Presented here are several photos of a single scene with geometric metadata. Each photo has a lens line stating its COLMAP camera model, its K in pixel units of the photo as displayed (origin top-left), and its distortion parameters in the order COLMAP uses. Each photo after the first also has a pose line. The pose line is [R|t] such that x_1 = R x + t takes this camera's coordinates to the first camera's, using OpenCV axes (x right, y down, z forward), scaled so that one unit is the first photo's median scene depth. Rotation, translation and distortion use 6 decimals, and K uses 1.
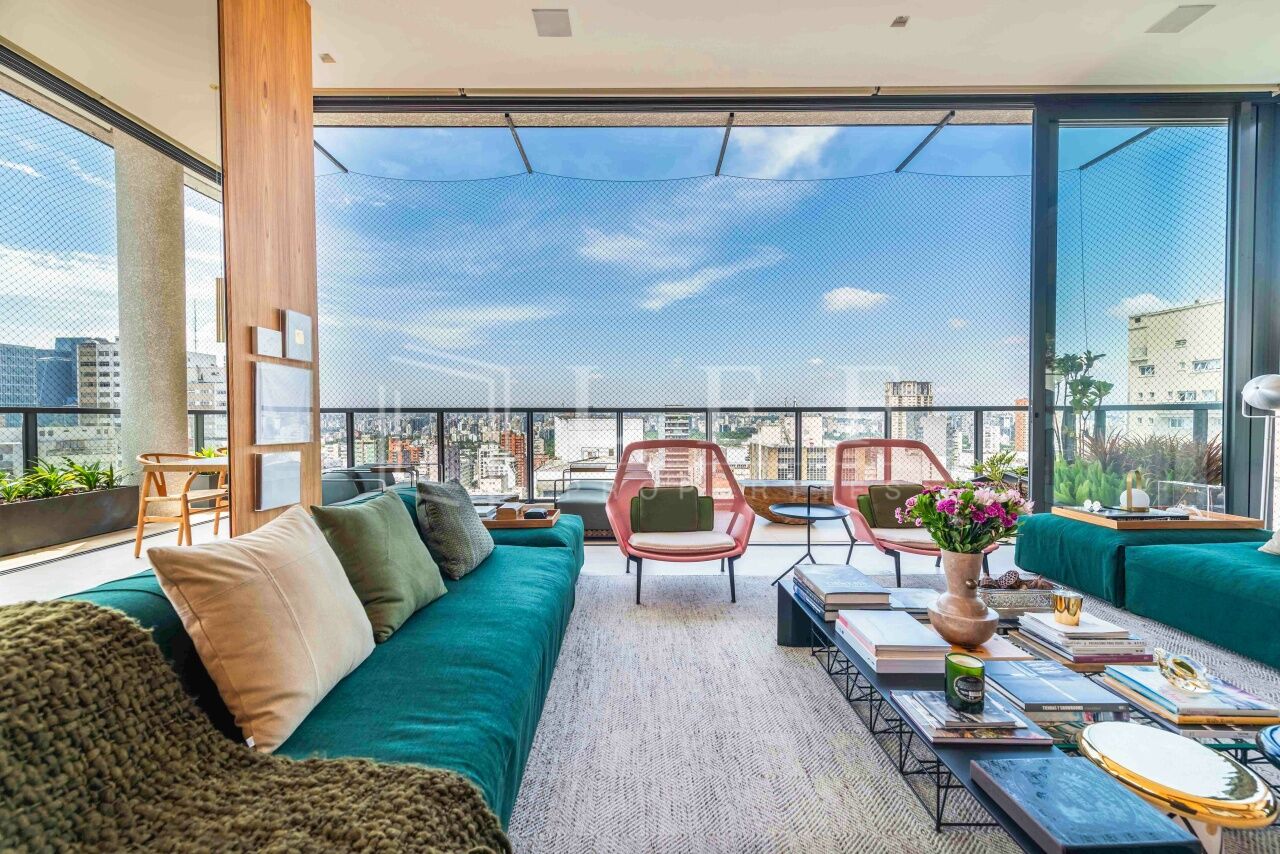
lens RADIAL K [[524.3, 0, 639.1], [0, 524.3, 421.4], [0, 0, 1]] dist [0.010897, -0.002921]
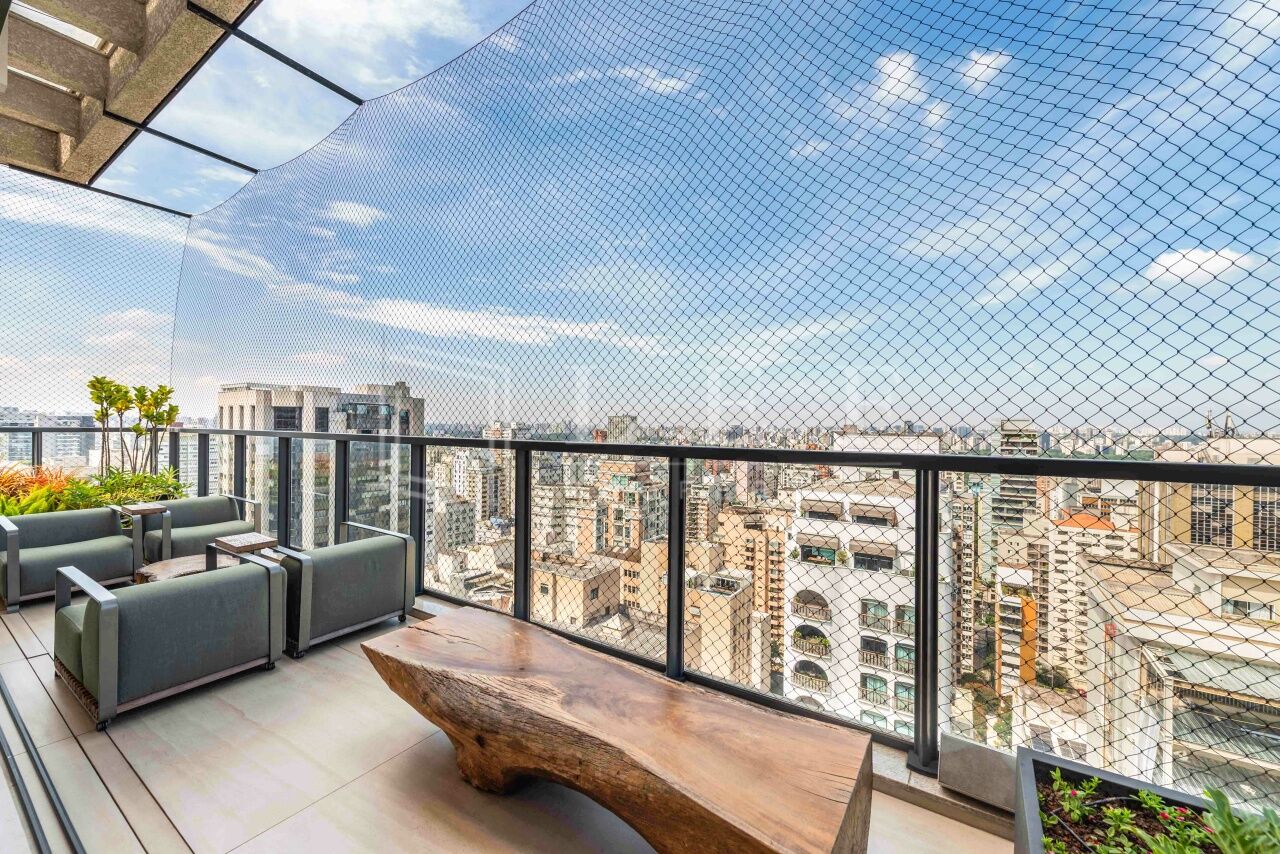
lens RADIAL K [[498.3, 0, 637.6], [0, 498.3, 427.8], [0, 0, 1]] dist [0.012103, -0.003179]
pose [[0.830873, 0.014767, -0.556266, 0.811051], [-0.021855, 0.999743, -0.006104, -0.062065], [0.556033, 0.017229, 0.830982, 1.085787]]
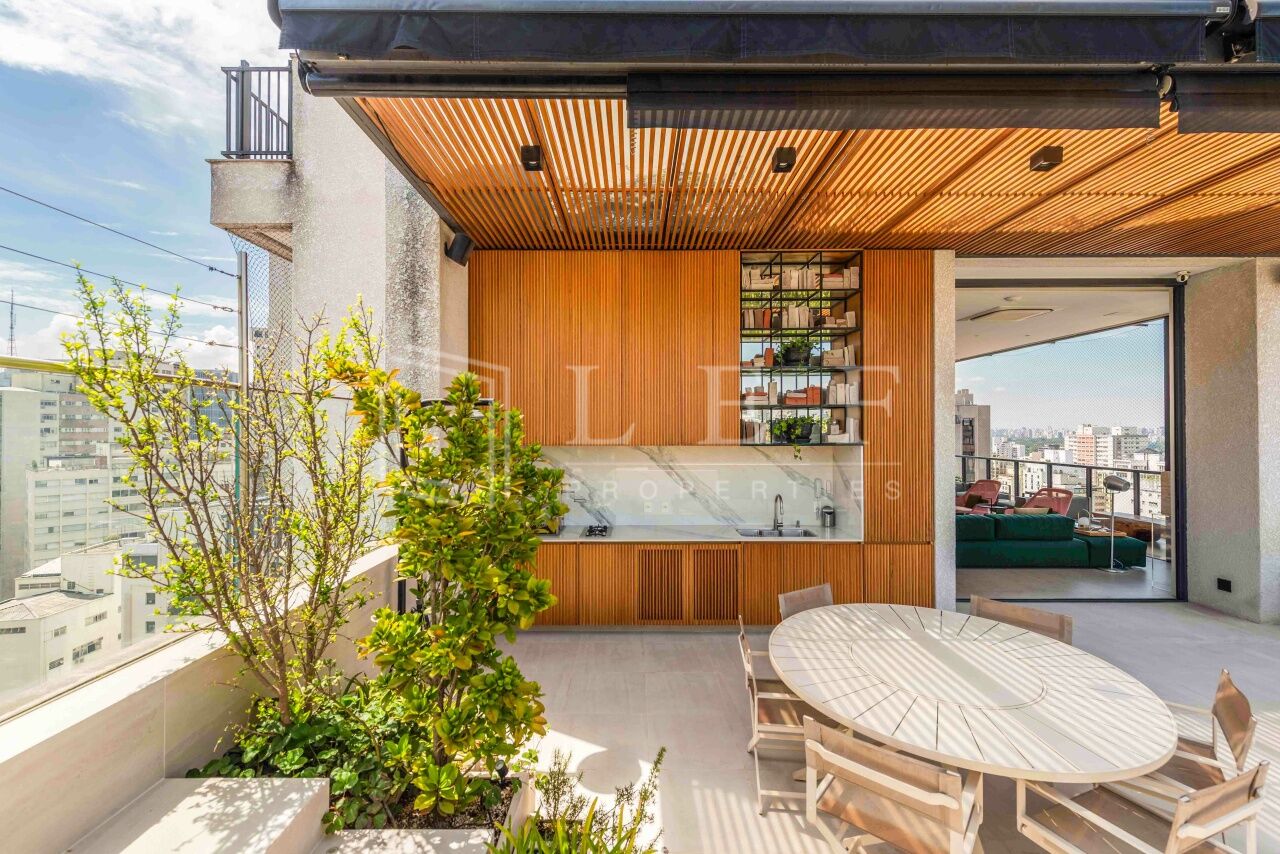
lens RADIAL K [[524.3, 0, 638.1], [0, 524.3, 423.9], [0, 0, 1]] dist [0.010897, -0.002921]
pose [[0.000672, -0.007244, -0.999974, 2.826916], [-0.012971, 0.999890, -0.007252, -0.210360], [0.999916, 0.012976, 0.000578, -0.806280]]
